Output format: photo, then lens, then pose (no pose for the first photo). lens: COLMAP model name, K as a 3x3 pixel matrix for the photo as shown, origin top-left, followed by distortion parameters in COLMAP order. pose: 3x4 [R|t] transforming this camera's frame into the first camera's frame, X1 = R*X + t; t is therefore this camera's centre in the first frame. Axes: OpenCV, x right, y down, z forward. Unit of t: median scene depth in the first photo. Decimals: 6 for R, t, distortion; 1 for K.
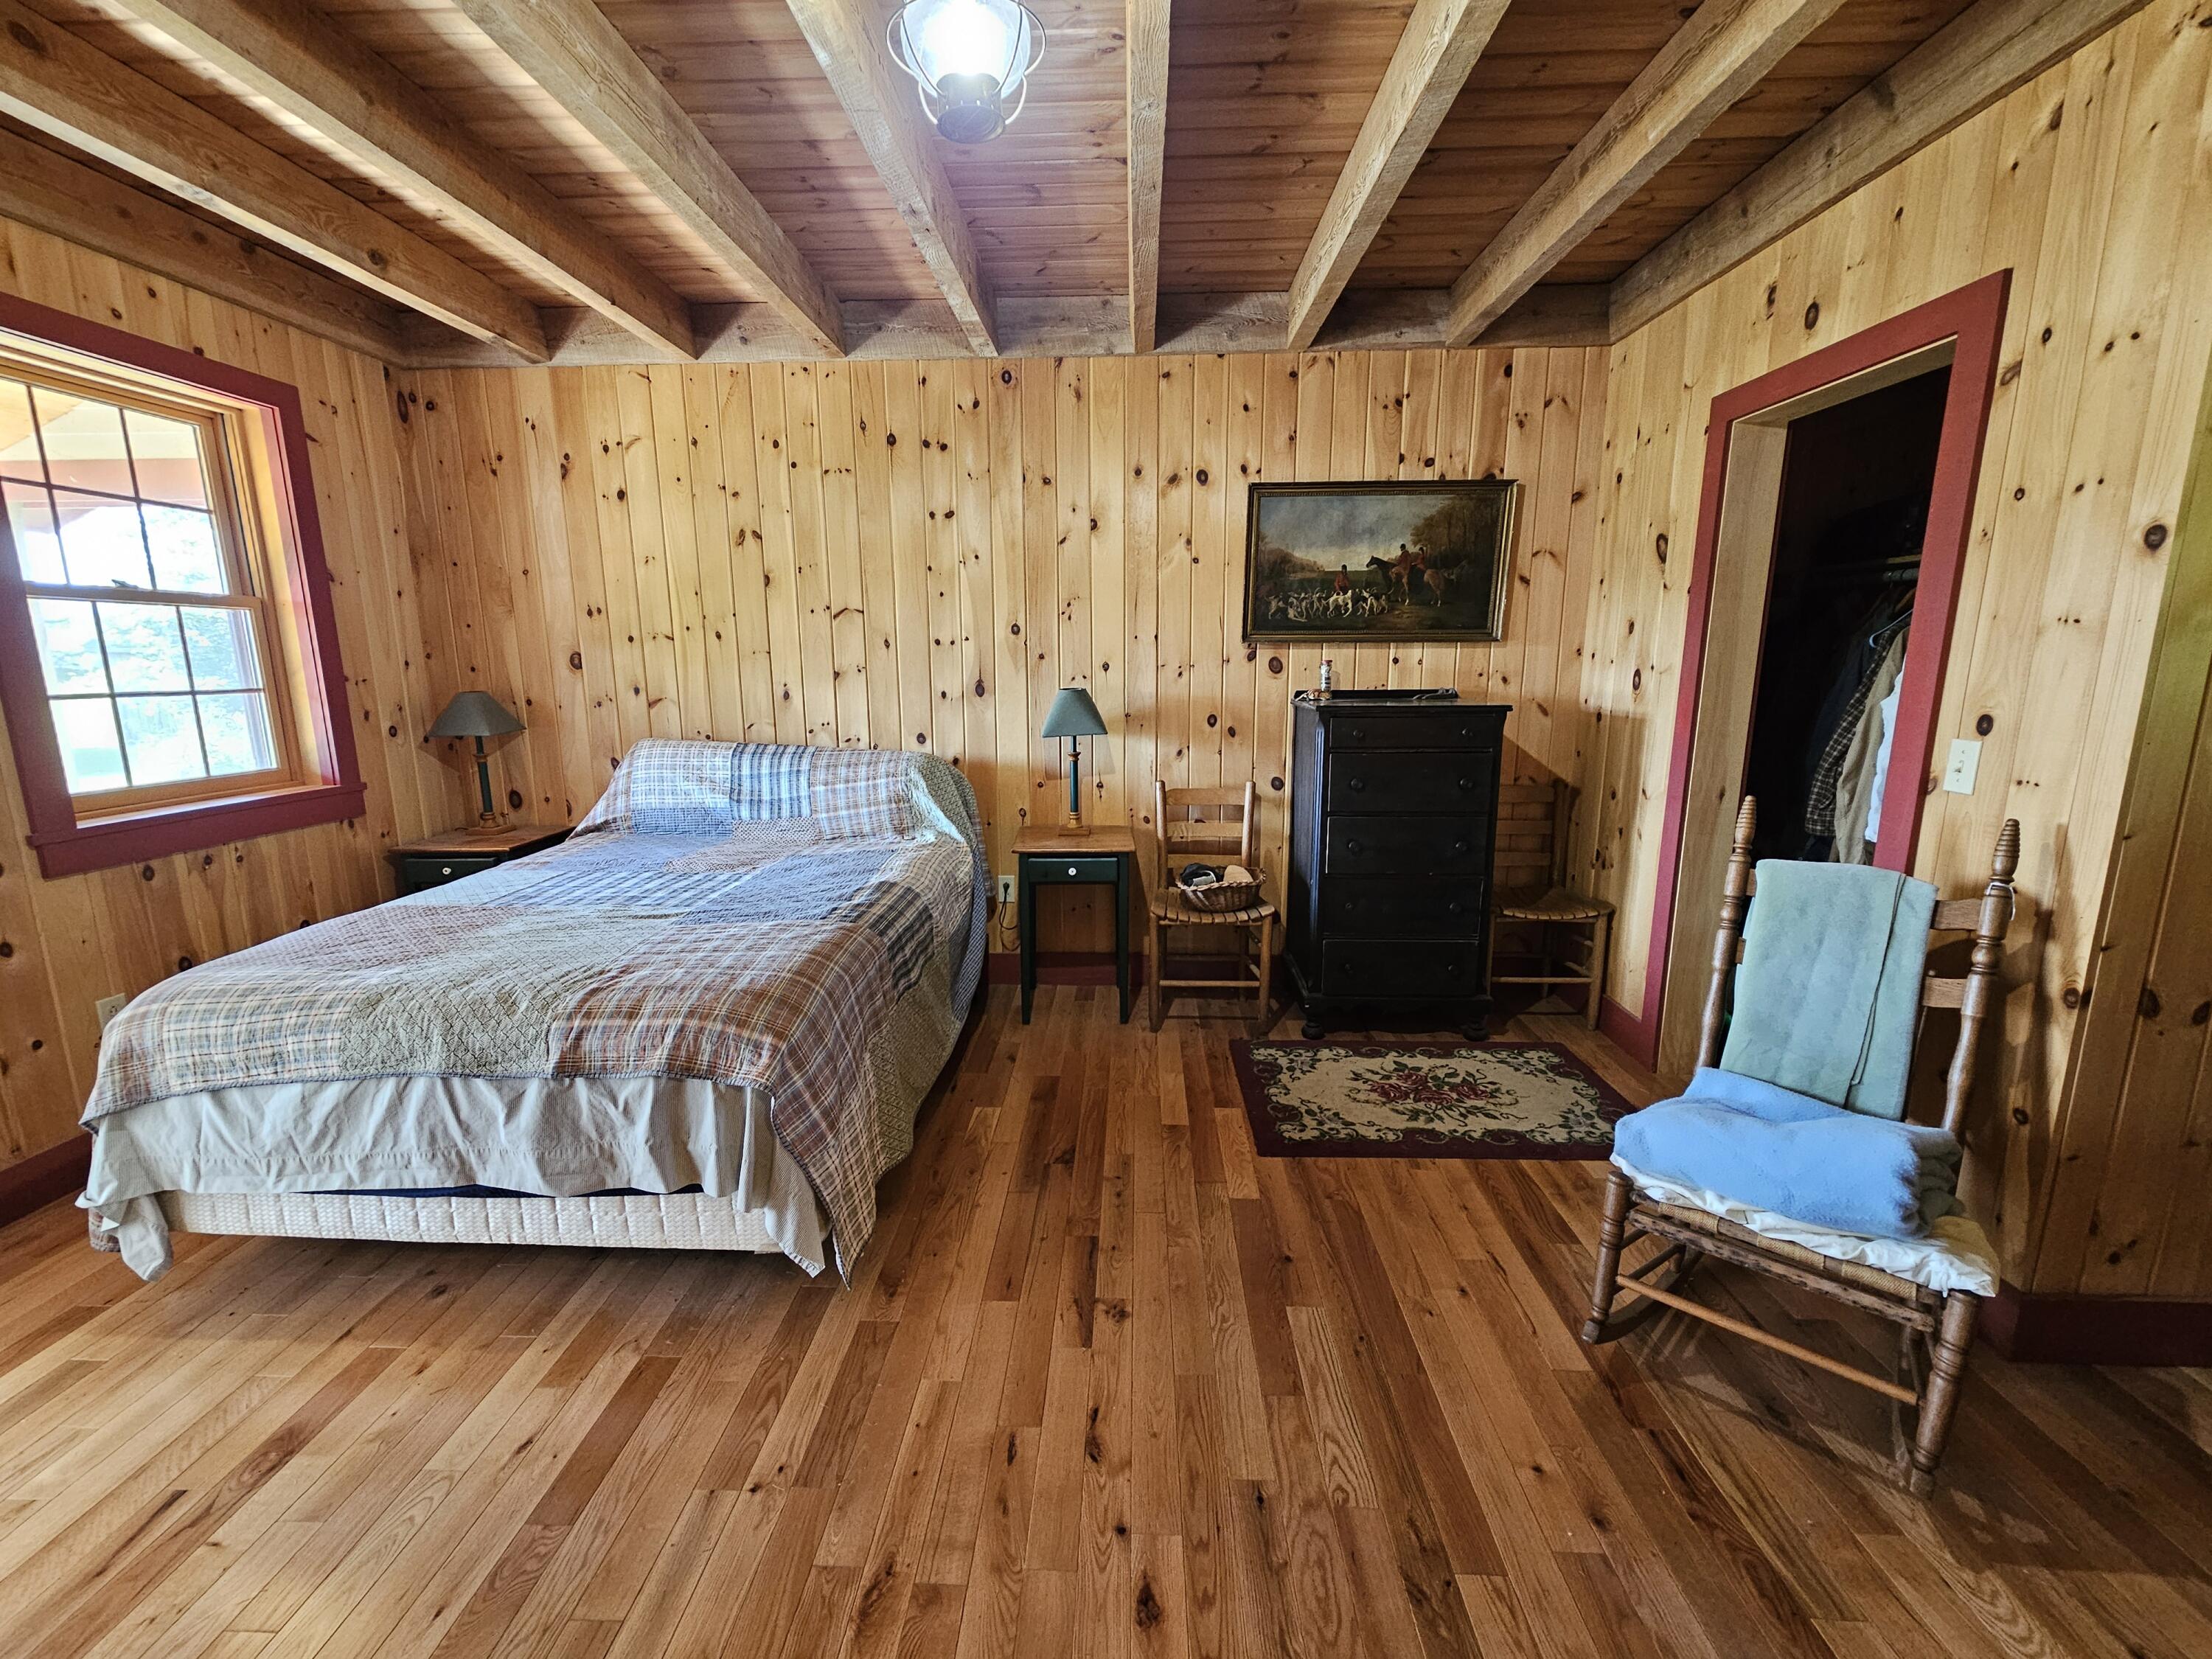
lens RADIAL K [[912.8, 0, 1096.3], [0, 912.8, 826.0], [0, 0, 1]] dist [0.001820, 0.000768]
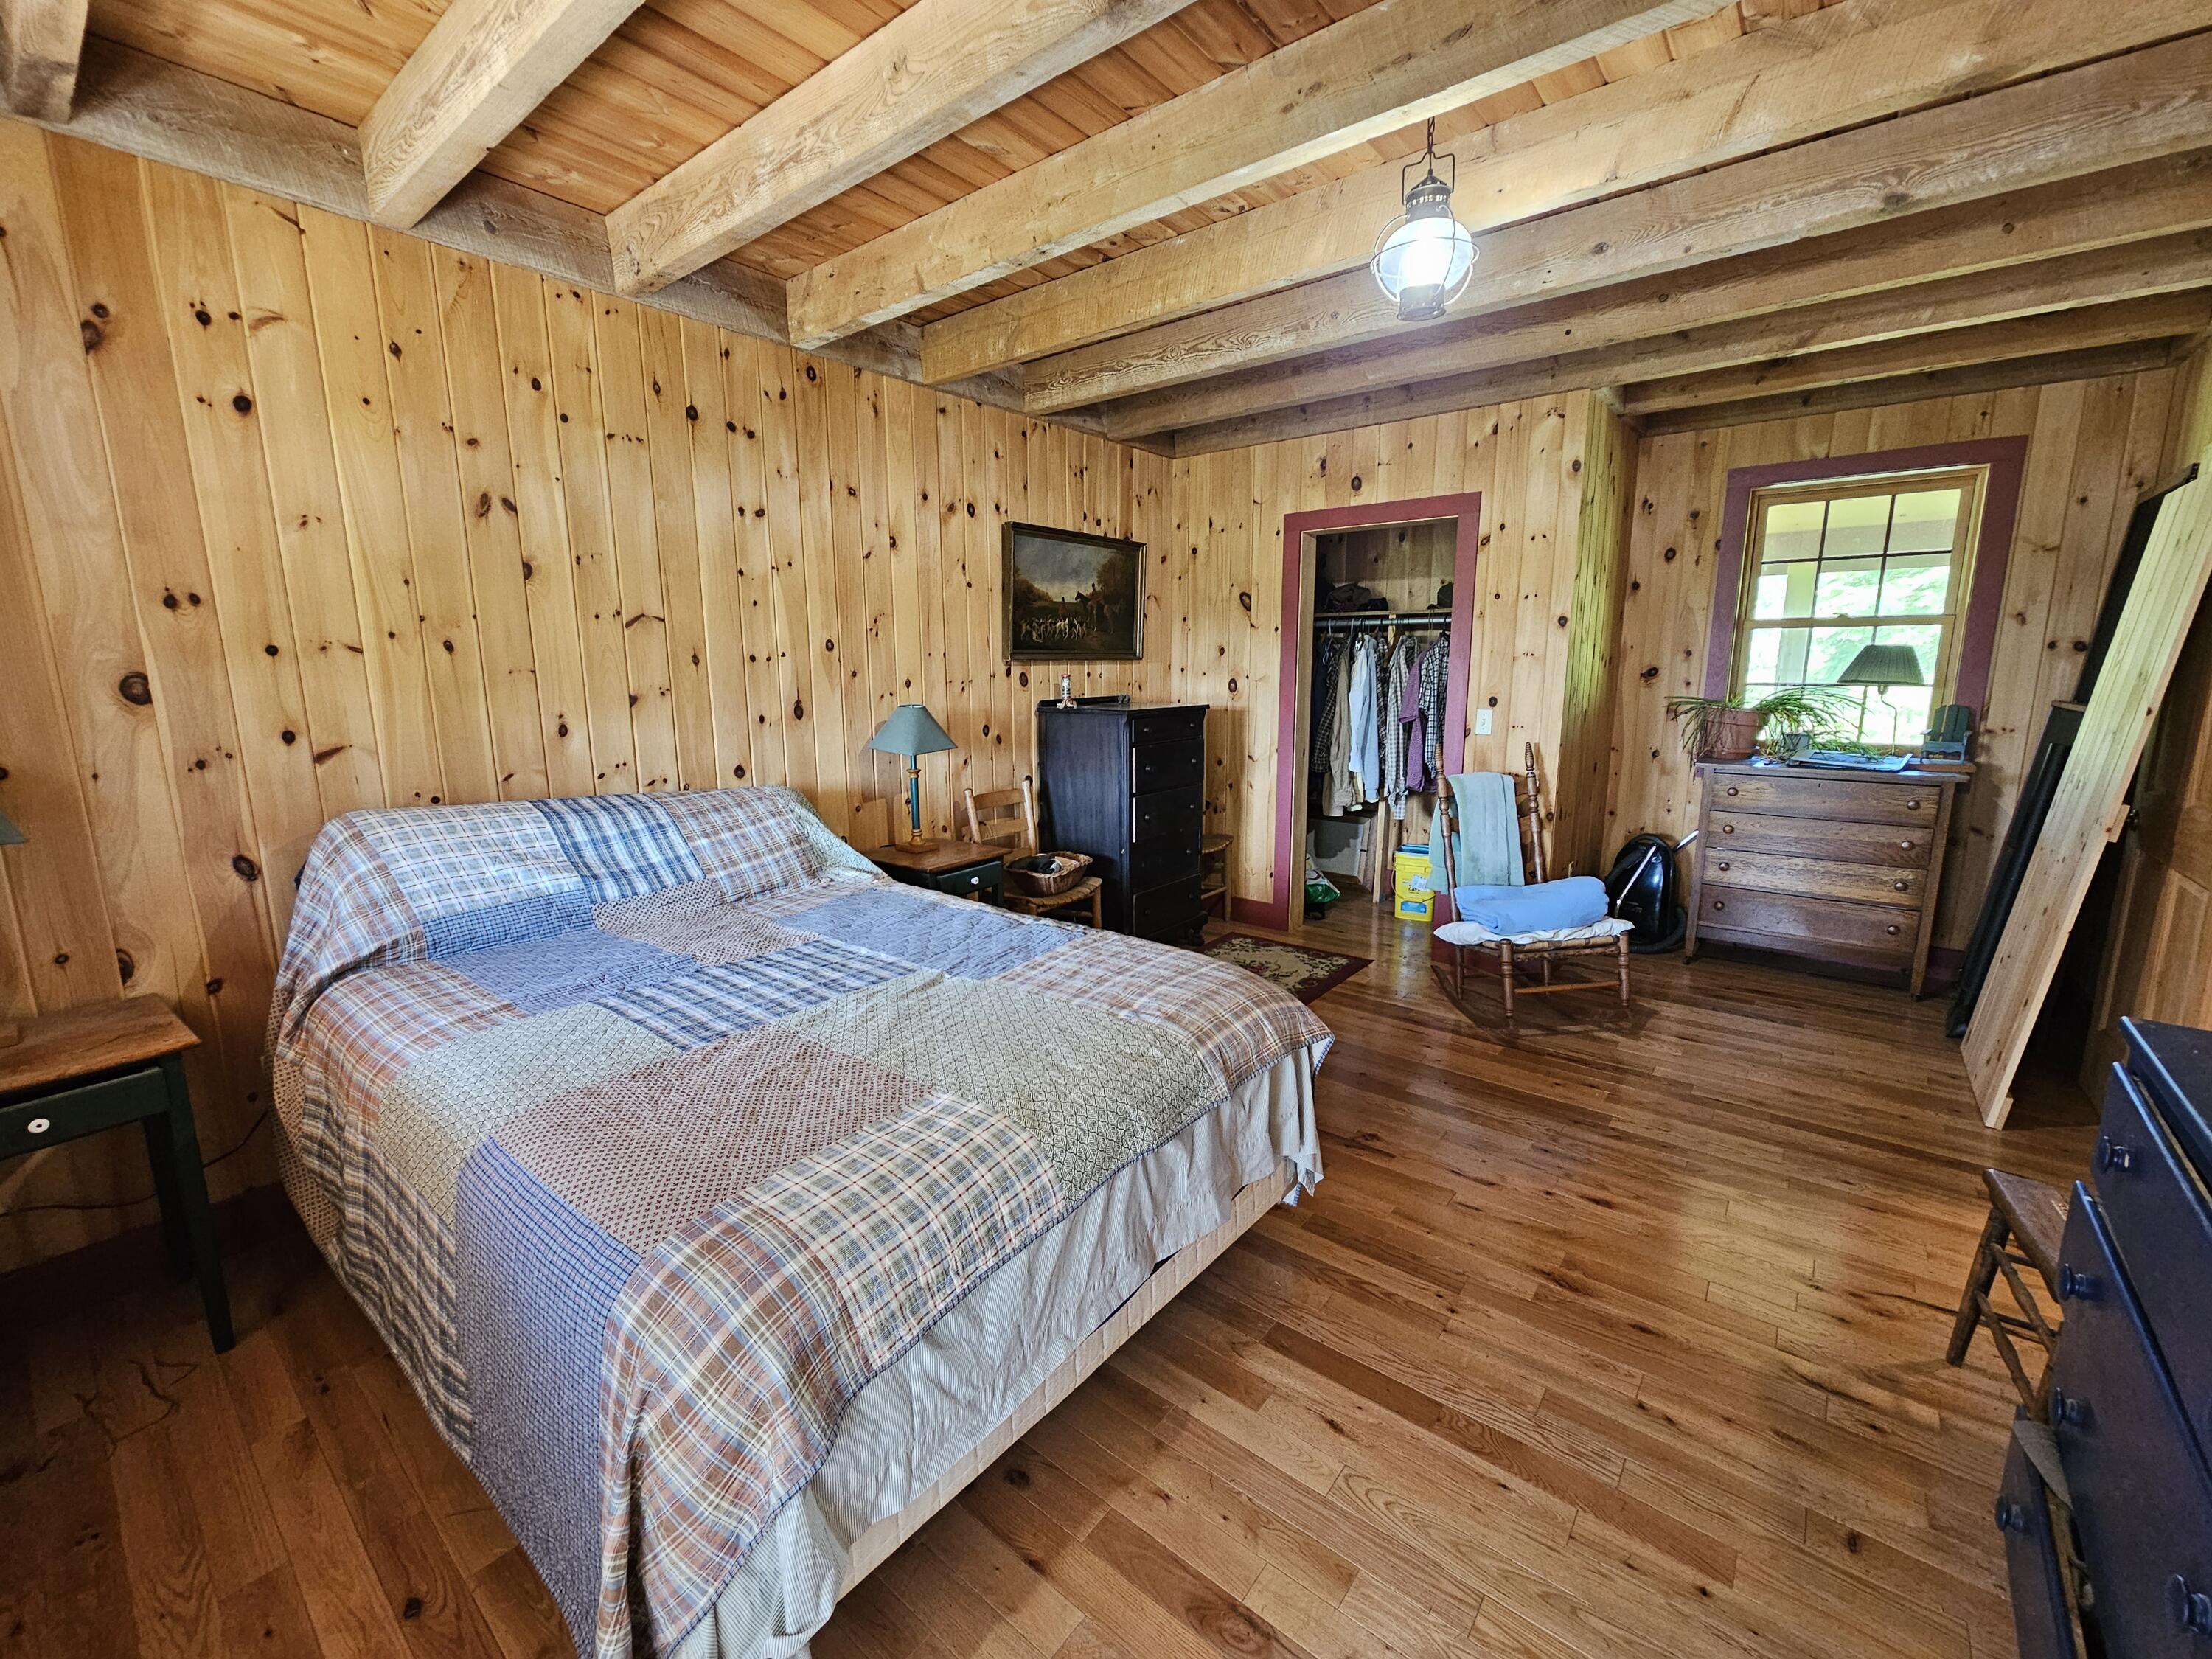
lens RADIAL K [[912.8, 0, 1096.3], [0, 912.8, 826.0], [0, 0, 1]] dist [0.001820, 0.000768]
pose [[0.598096, -0.140210, 0.789064, -0.718962], [0.151252, 0.986632, 0.060669, -0.050906], [-0.787022, 0.083062, 0.611308, 0.242993]]
